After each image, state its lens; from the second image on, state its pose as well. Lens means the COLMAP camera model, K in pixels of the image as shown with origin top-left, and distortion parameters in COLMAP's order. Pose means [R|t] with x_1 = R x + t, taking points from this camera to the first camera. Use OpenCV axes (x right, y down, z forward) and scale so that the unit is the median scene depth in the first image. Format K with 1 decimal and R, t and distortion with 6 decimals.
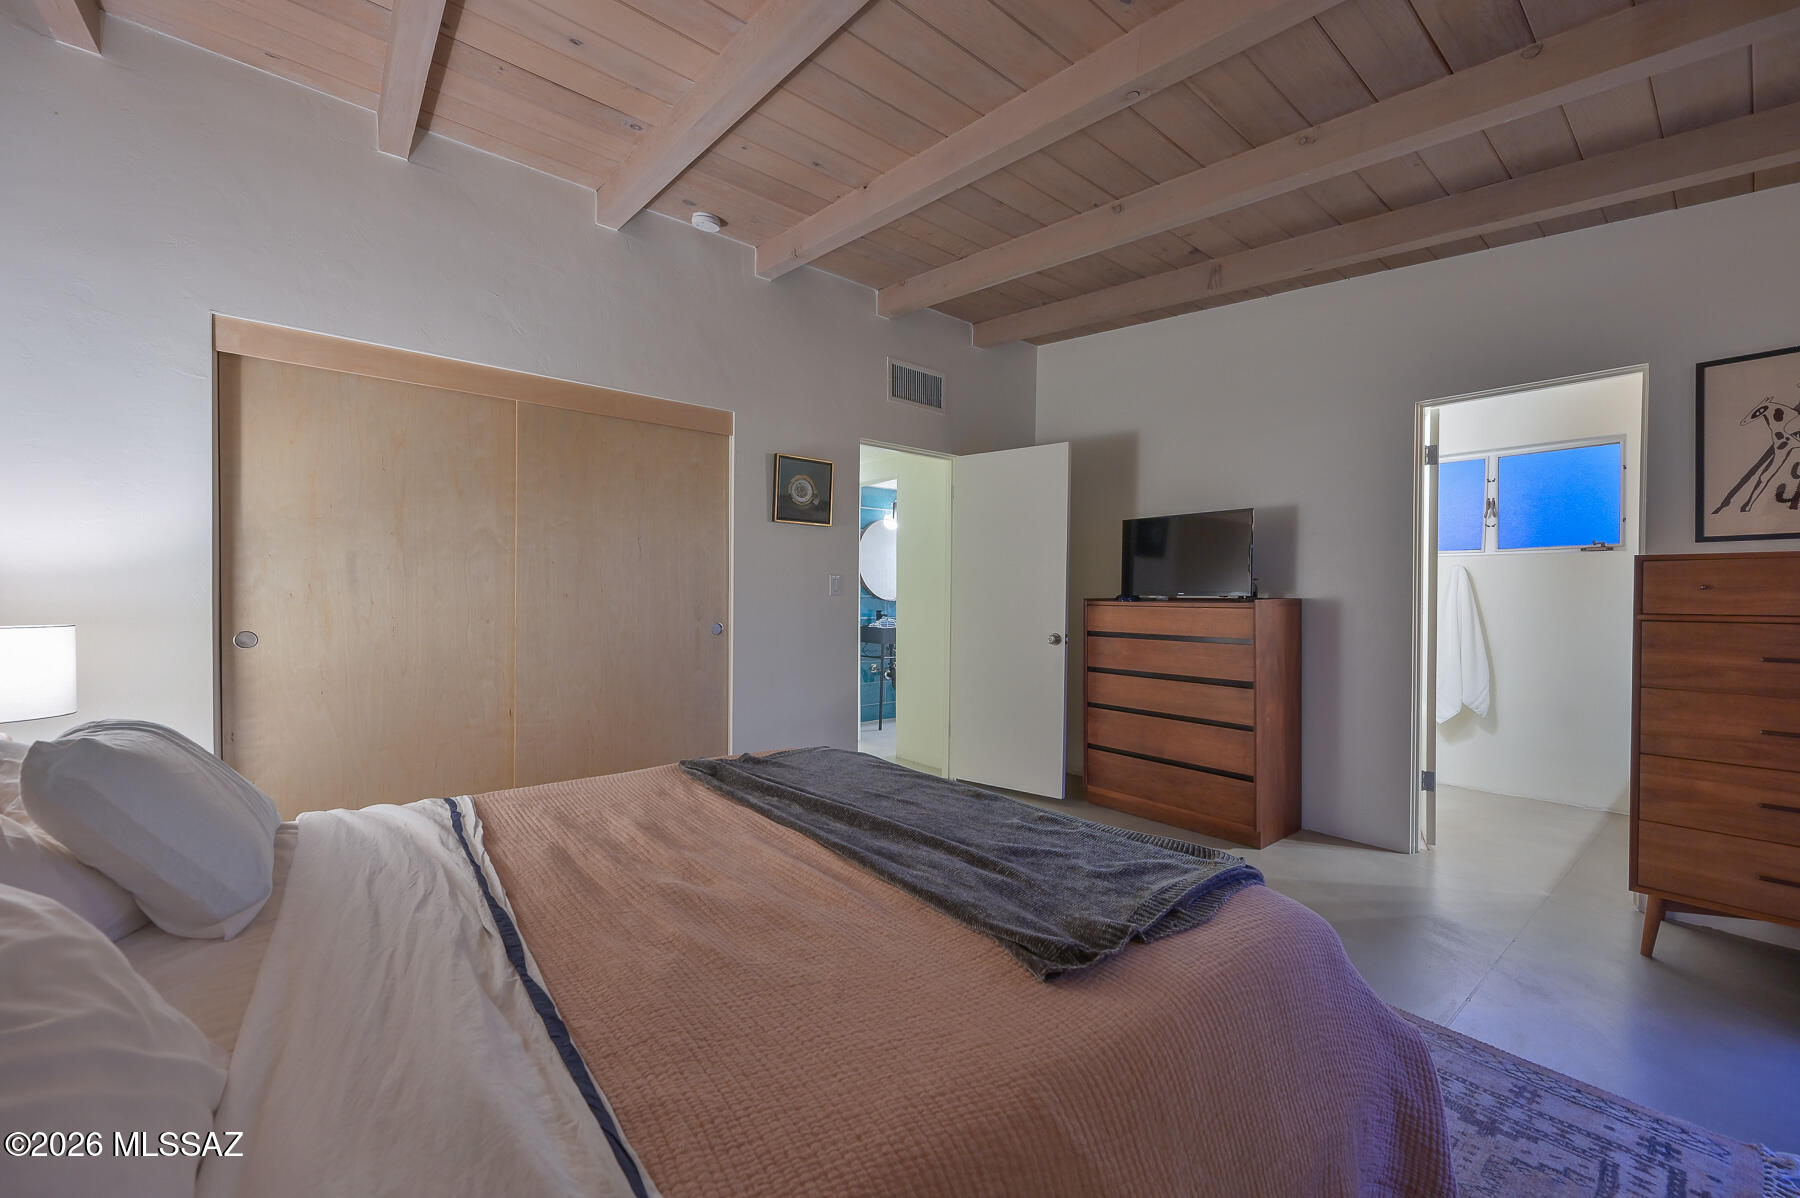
lens RADIAL K [[704.7, 0, 903.5], [0, 704.7, 597.2], [0, 0, 1]] dist [0.001519, -0.000298]
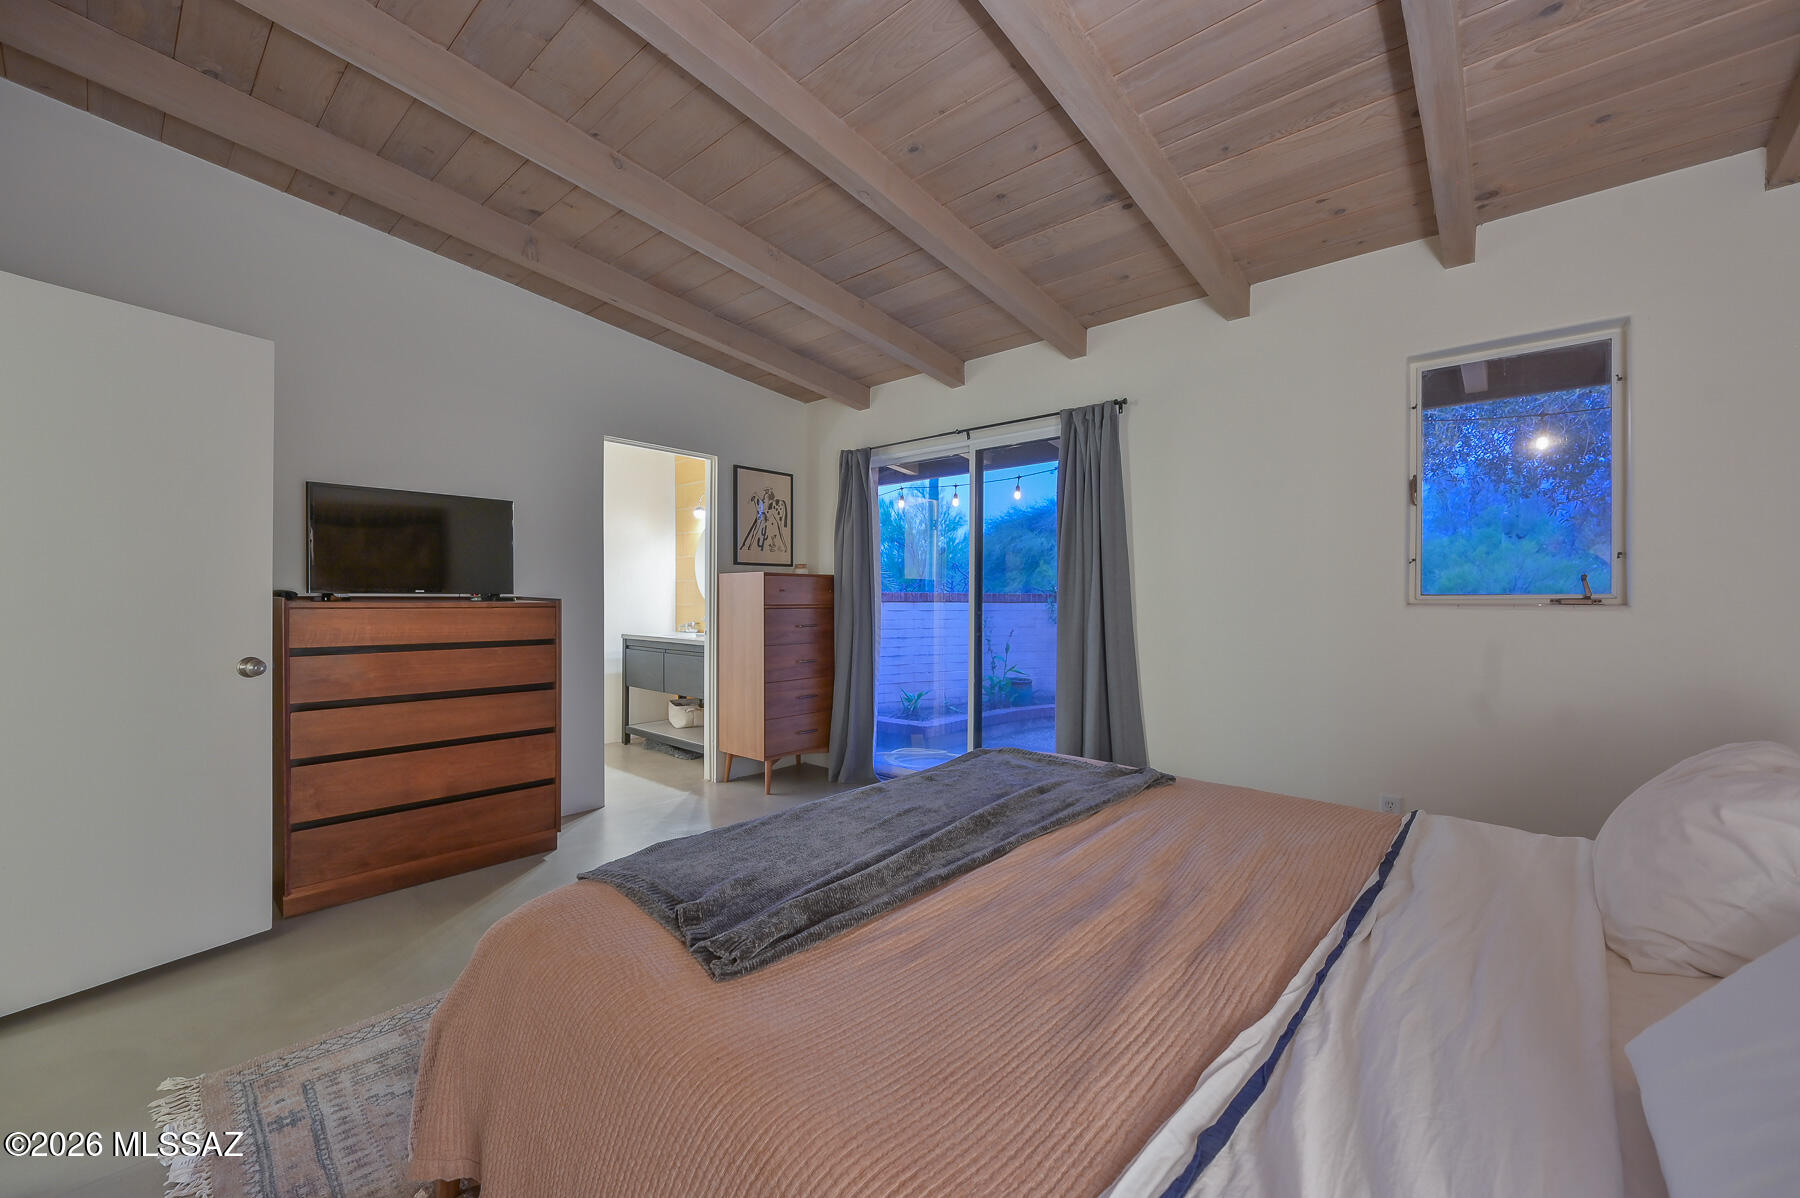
lens RADIAL K [[704.7, 0, 897.7], [0, 704.7, 601.1], [0, 0, 1]] dist [0.001519, -0.000298]
pose [[-0.156384, -0.010339, 0.987642, -0.619870], [-0.003411, 0.999945, 0.009927, -0.004177], [-0.987690, -0.001816, -0.156411, 0.765635]]
